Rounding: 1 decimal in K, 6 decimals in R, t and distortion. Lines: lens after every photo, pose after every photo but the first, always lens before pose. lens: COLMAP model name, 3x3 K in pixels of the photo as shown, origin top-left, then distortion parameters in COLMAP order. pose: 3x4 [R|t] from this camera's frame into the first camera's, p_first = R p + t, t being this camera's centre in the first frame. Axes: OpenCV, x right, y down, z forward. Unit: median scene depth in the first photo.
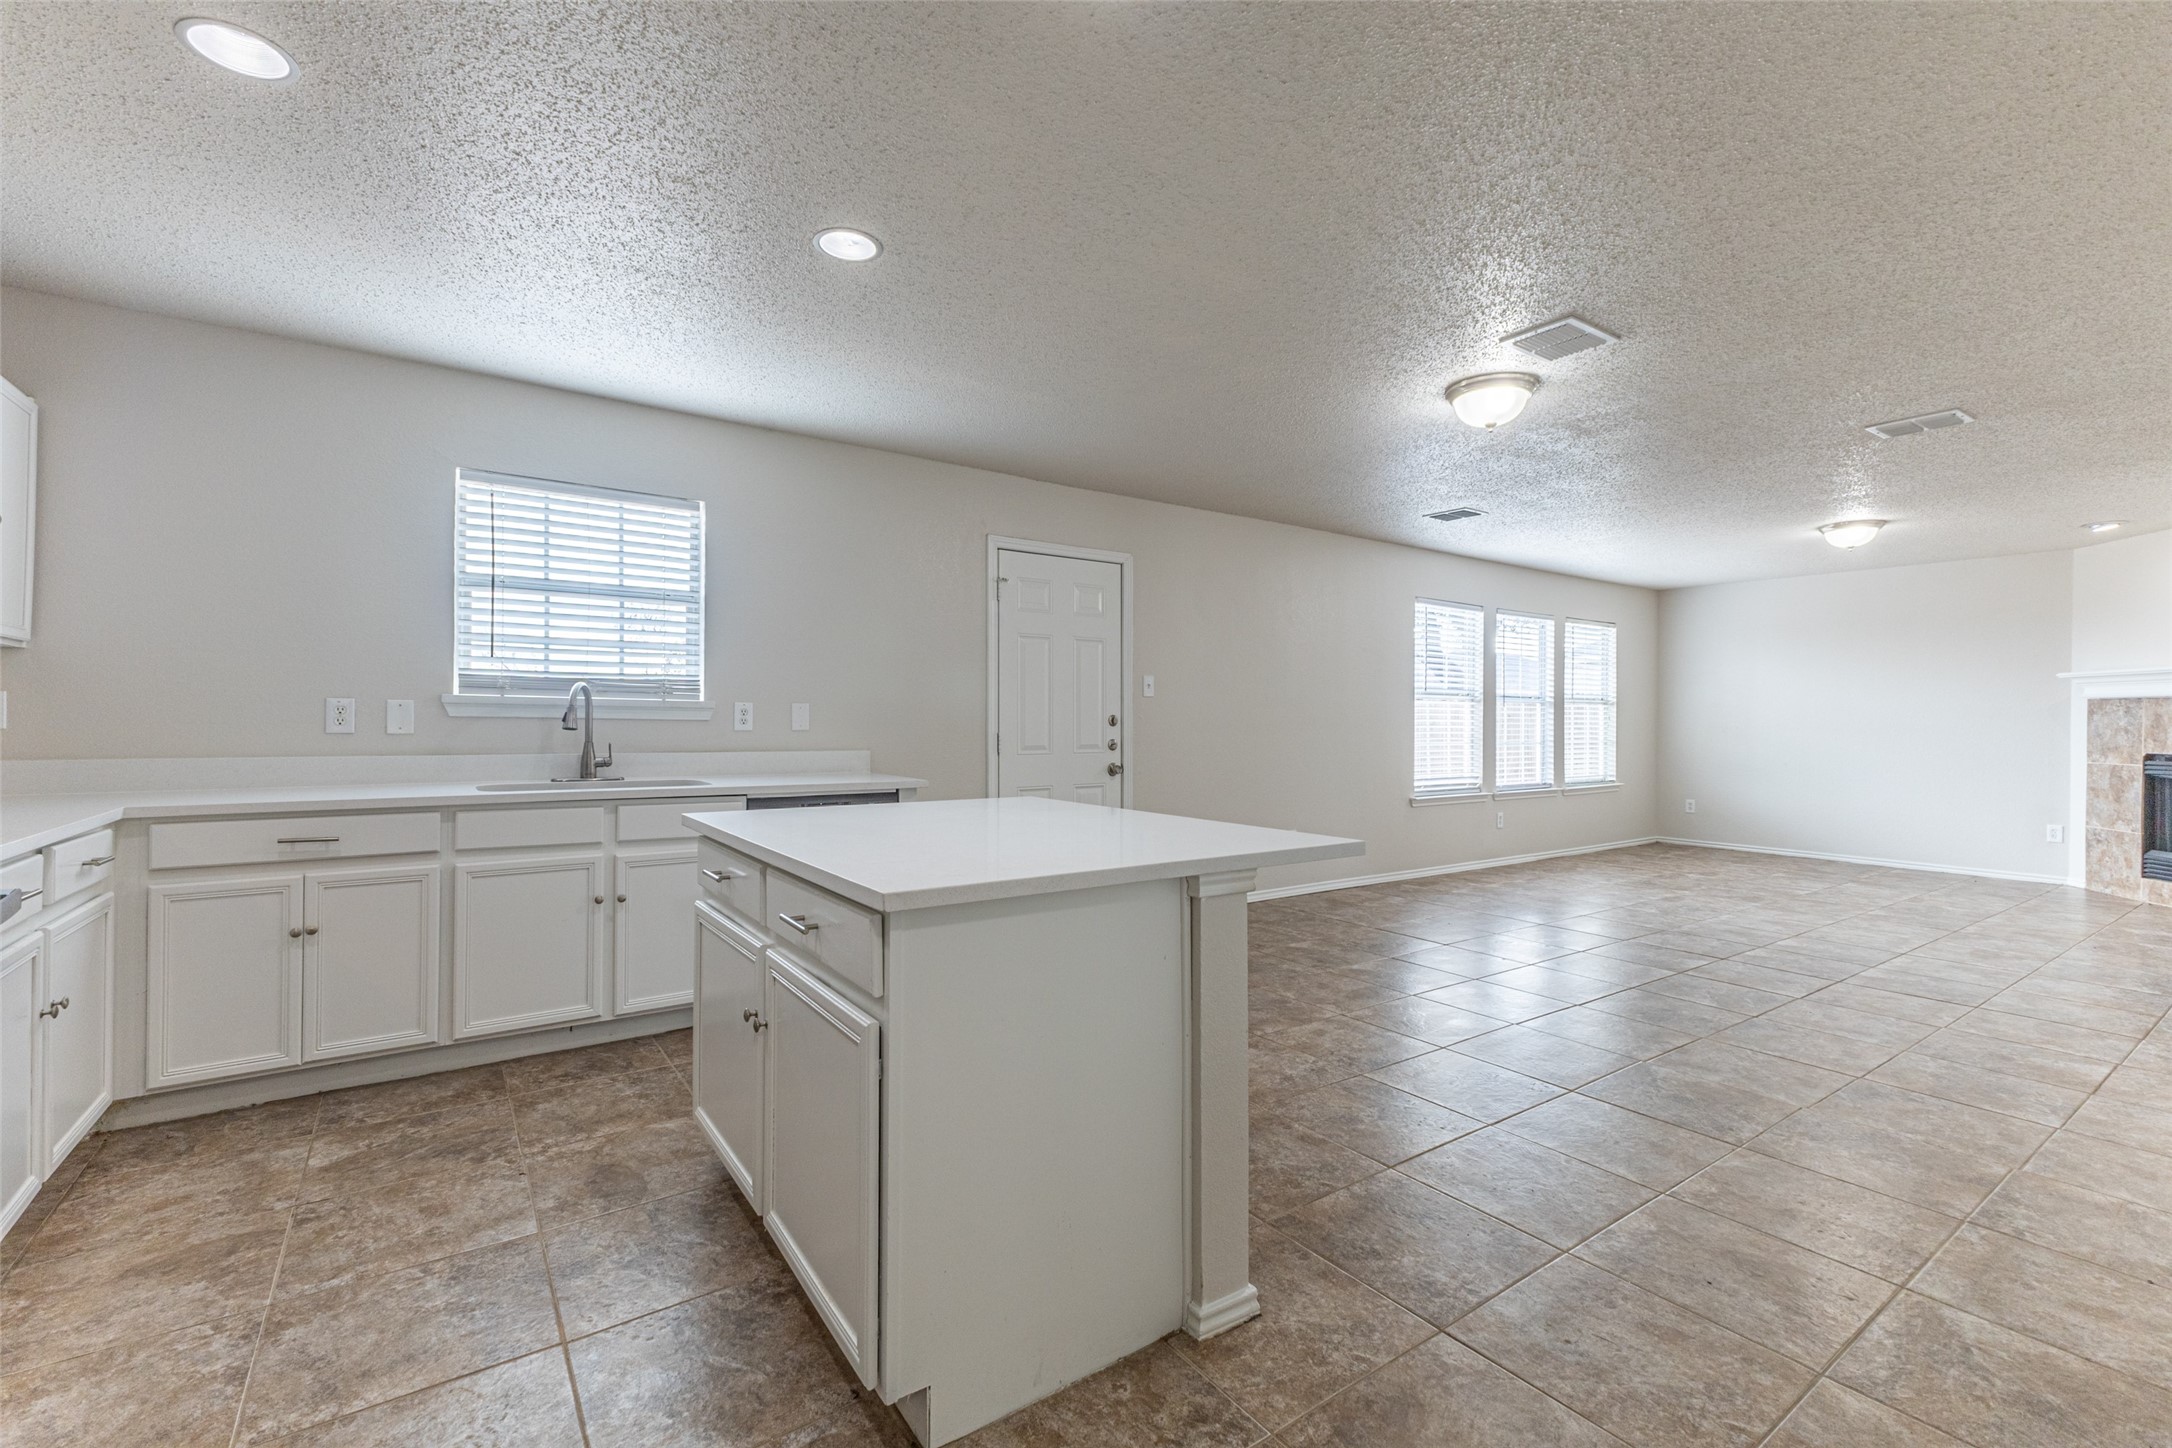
lens RADIAL K [[924.6, 0, 1085.5], [0, 924.6, 718.8], [0, 0, 1]] dist [0.015487, -0.005665]
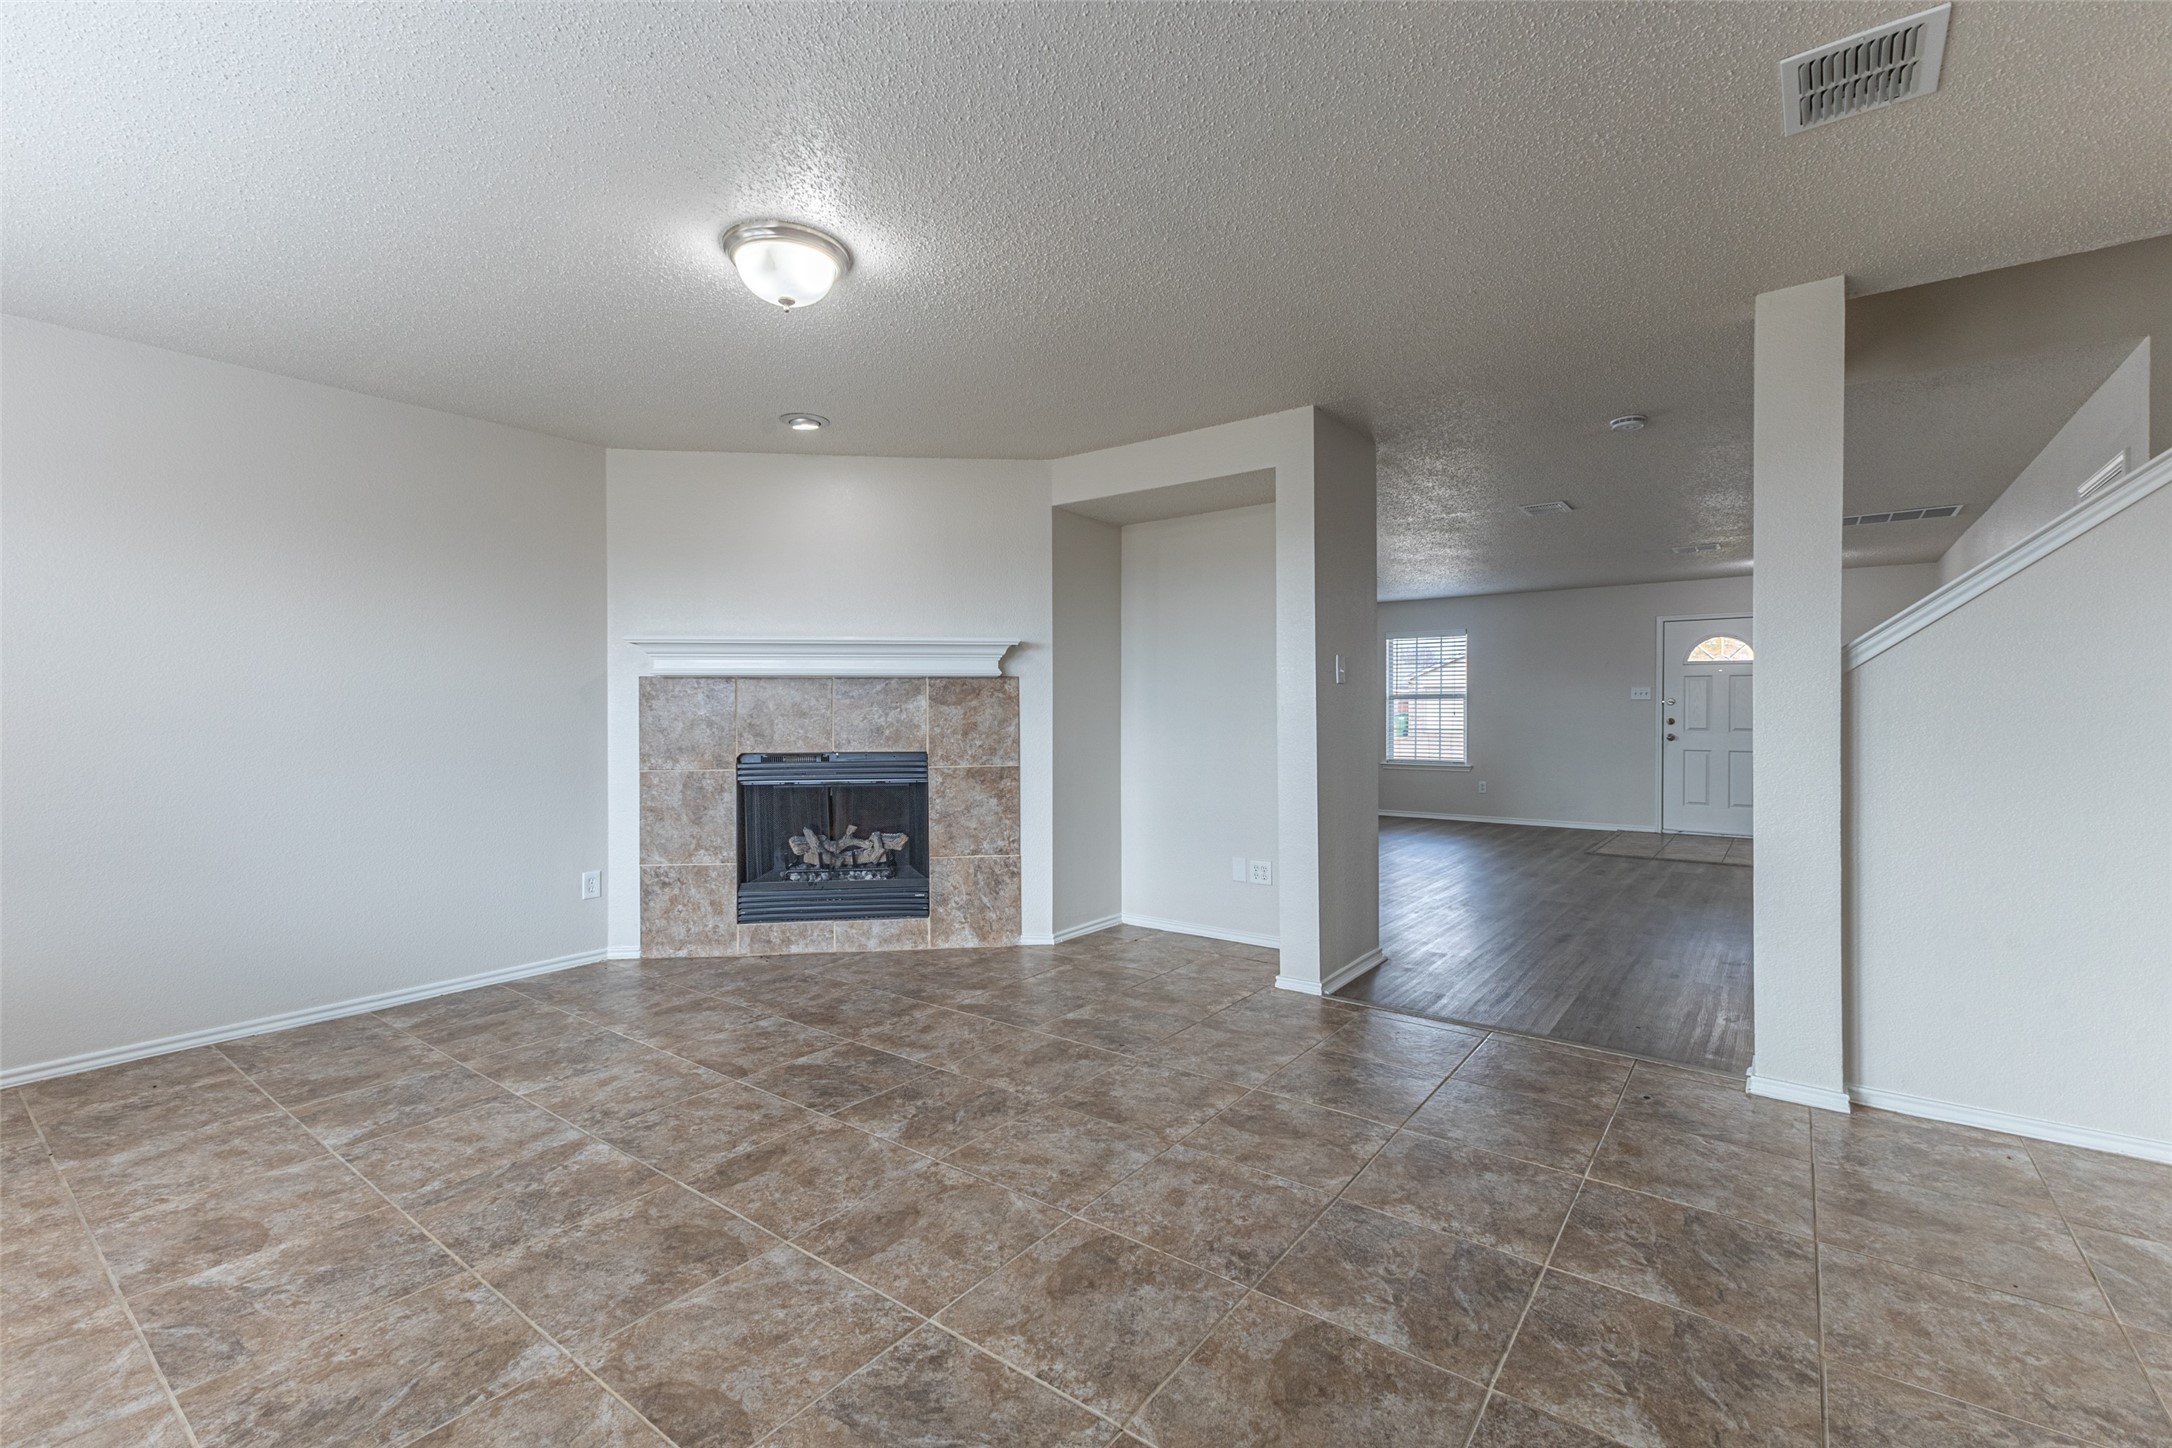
lens RADIAL K [[924.6, 0, 1079.7], [0, 924.6, 699.1], [0, 0, 1]] dist [0.015487, -0.005665]
pose [[-0.301516, 0.009788, 0.953411, 0.658246], [0.005306, 0.999949, -0.008588, 0.003704], [-0.953446, 0.002470, -0.301552, 1.775042]]
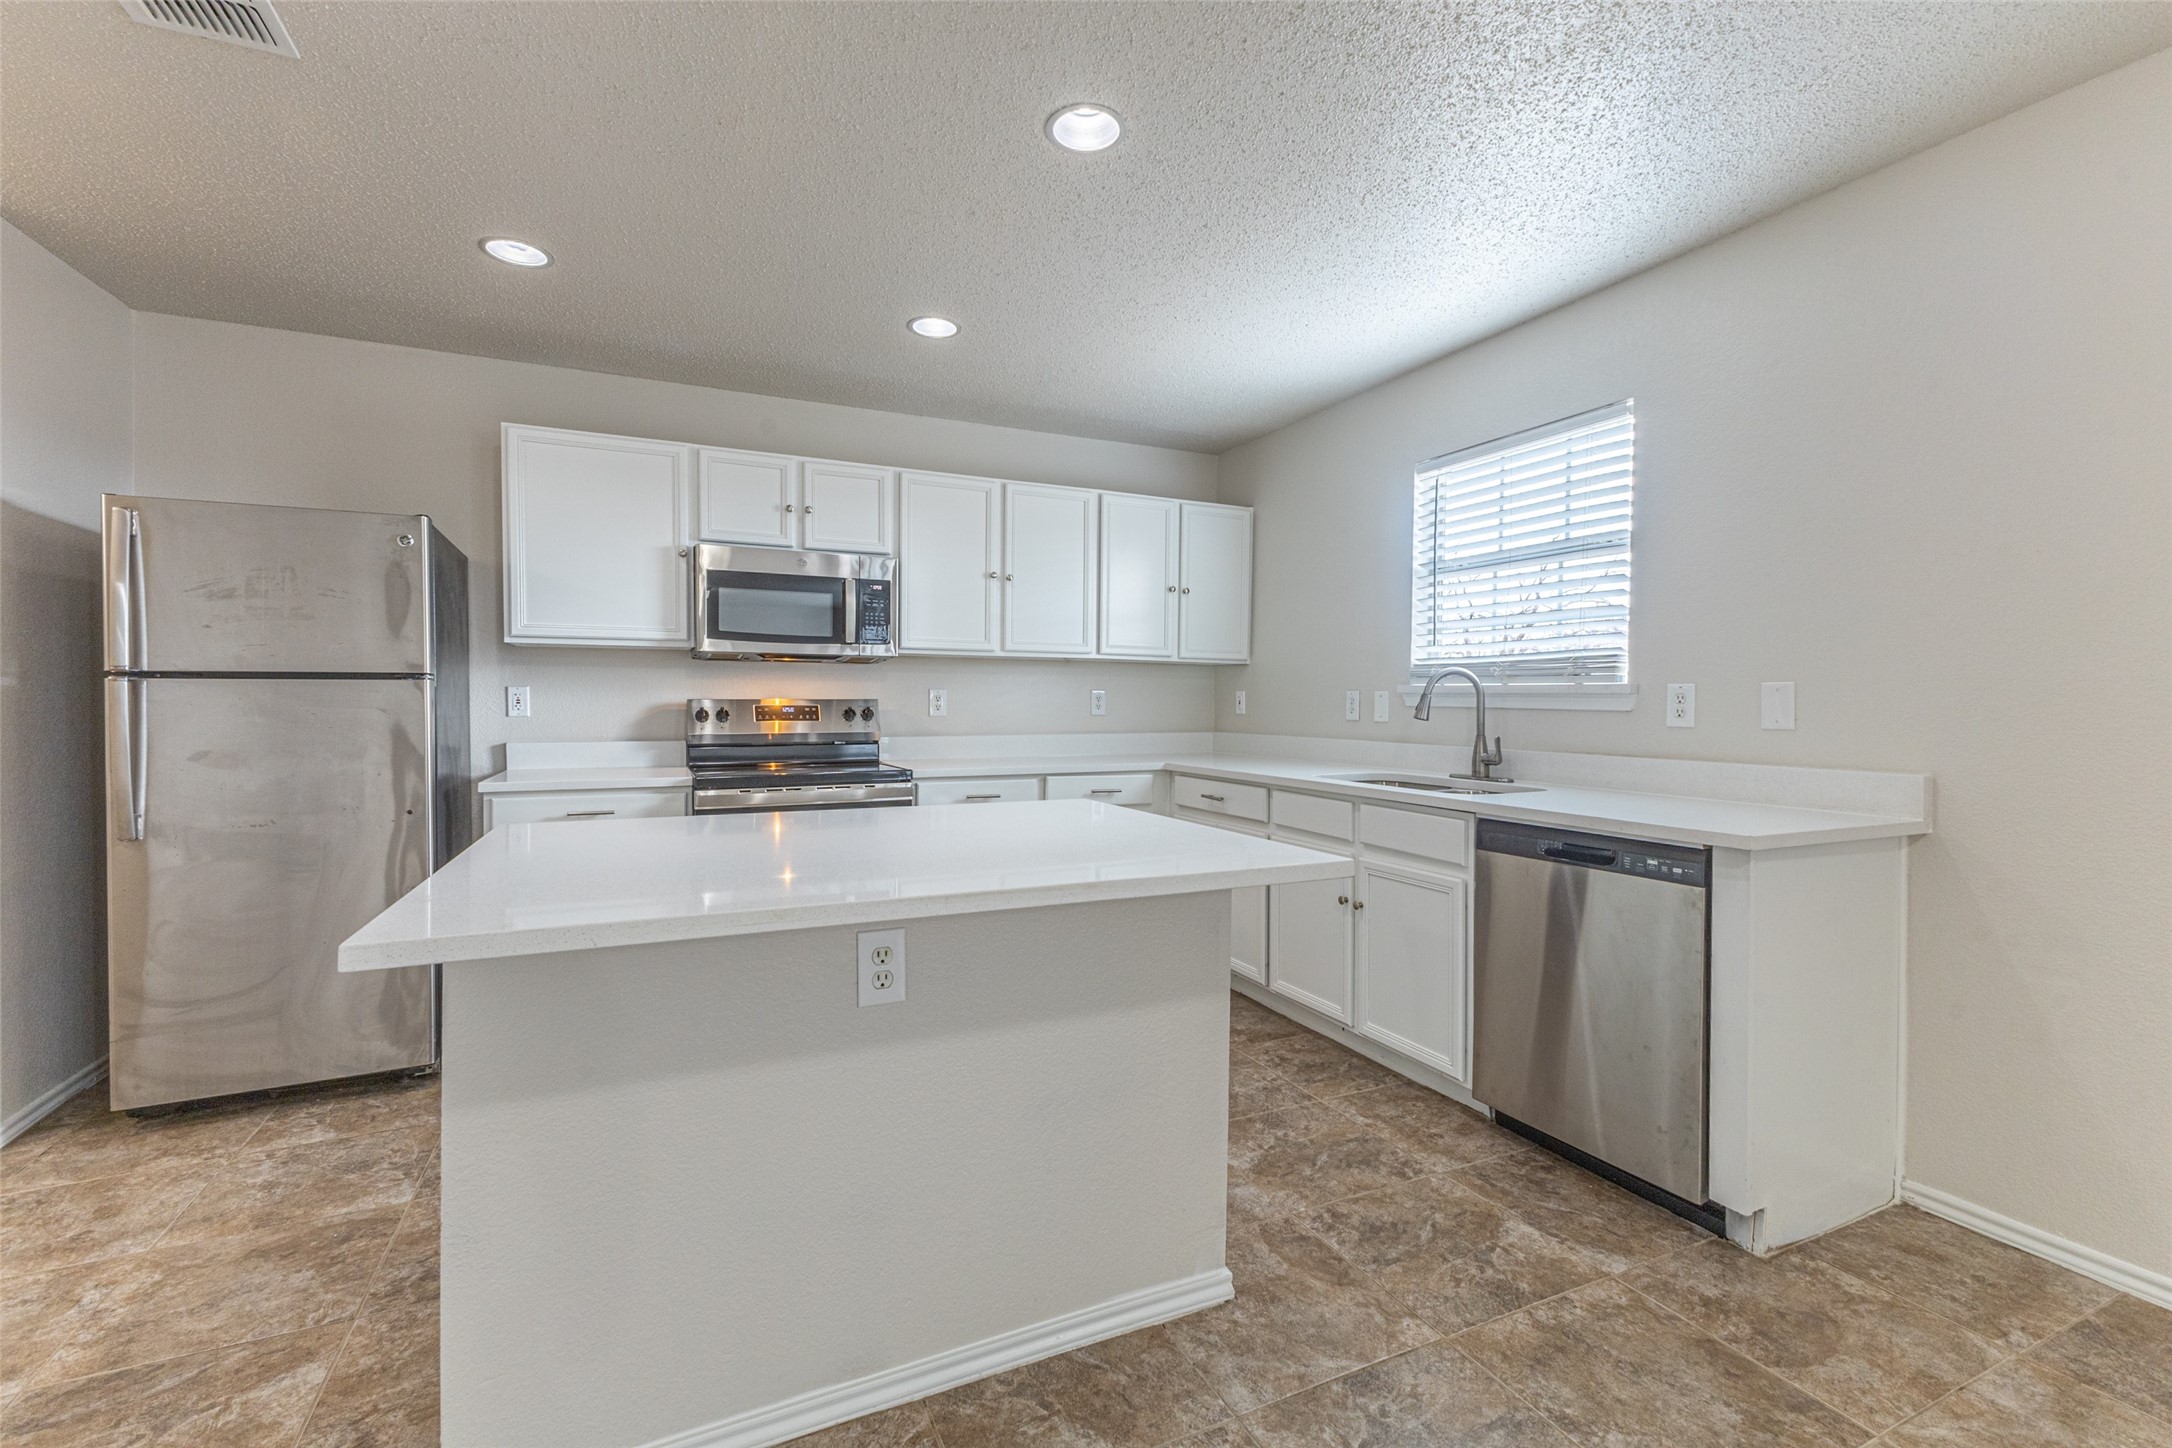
lens RADIAL K [[924.6, 0, 1078.2], [0, 924.6, 712.4], [0, 0, 1]] dist [0.015487, -0.005665]
pose [[-0.199179, -0.002013, -0.979961, 0.413166], [-0.010698, 0.999943, 0.000121, 0.007889], [0.979905, 0.010508, -0.199189, 0.853789]]
